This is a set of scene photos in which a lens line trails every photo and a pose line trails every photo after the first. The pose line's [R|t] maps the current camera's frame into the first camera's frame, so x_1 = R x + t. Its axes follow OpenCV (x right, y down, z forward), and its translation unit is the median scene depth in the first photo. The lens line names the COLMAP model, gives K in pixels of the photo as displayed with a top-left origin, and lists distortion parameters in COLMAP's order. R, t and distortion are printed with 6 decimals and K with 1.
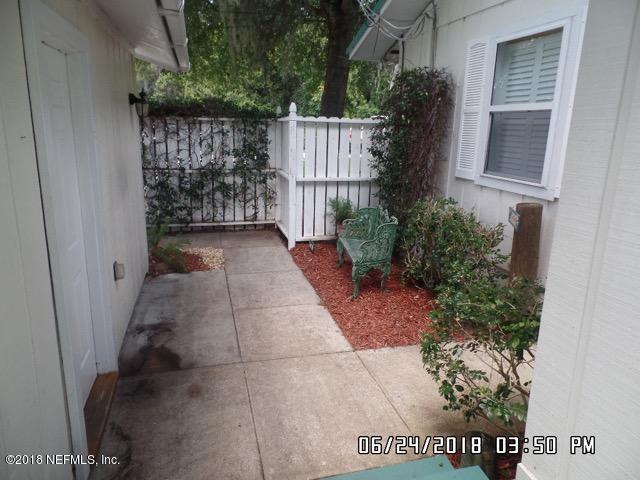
lens RADIAL K [[450.2, 0, 324.2], [0, 450.2, 236.6], [0, 0, 1]] dist [0.003579, 0.001444]
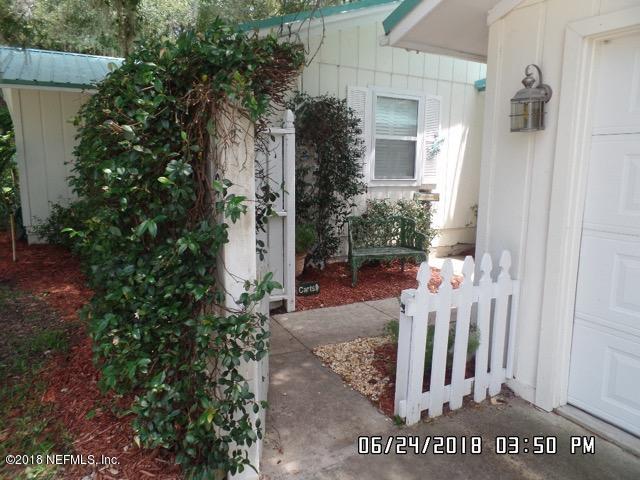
lens RADIAL K [[450.2, 0, 324.2], [0, 450.2, 236.6], [0, 0, 1]] dist [0.003579, 0.001444]
pose [[-0.223509, -0.174466, 0.958960, -1.303647], [0.211982, 0.951600, 0.222535, -0.390831], [-0.951371, 0.253021, -0.175708, 1.762280]]
